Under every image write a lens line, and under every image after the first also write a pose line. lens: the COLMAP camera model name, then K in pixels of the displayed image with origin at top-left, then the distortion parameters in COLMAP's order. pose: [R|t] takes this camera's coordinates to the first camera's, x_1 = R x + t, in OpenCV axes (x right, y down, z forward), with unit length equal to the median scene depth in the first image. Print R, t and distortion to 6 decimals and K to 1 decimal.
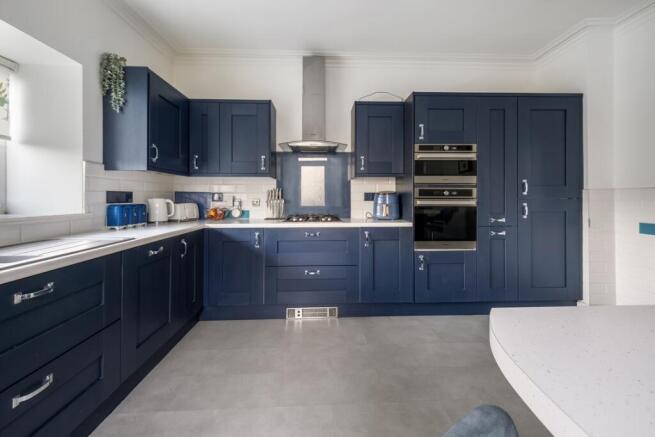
lens RADIAL K [[276.4, 0, 327.8], [0, 276.4, 196.2], [0, 0, 1]] dist [0.008728, -0.000094]
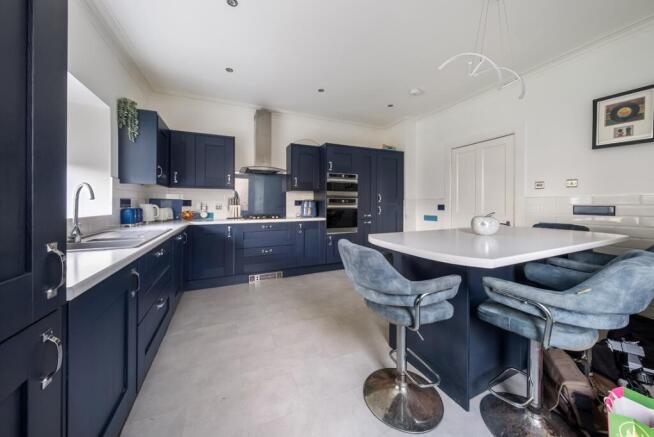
lens RADIAL K [[230.8, 0, 328.0], [0, 230.8, 202.7], [0, 0, 1]] dist [0.000145, -0.000001]
pose [[0.923861, 0.002286, 0.382722, -0.231184], [-0.002984, 0.999995, 0.001232, -0.002012], [-0.382717, -0.002280, 0.923863, -0.340673]]
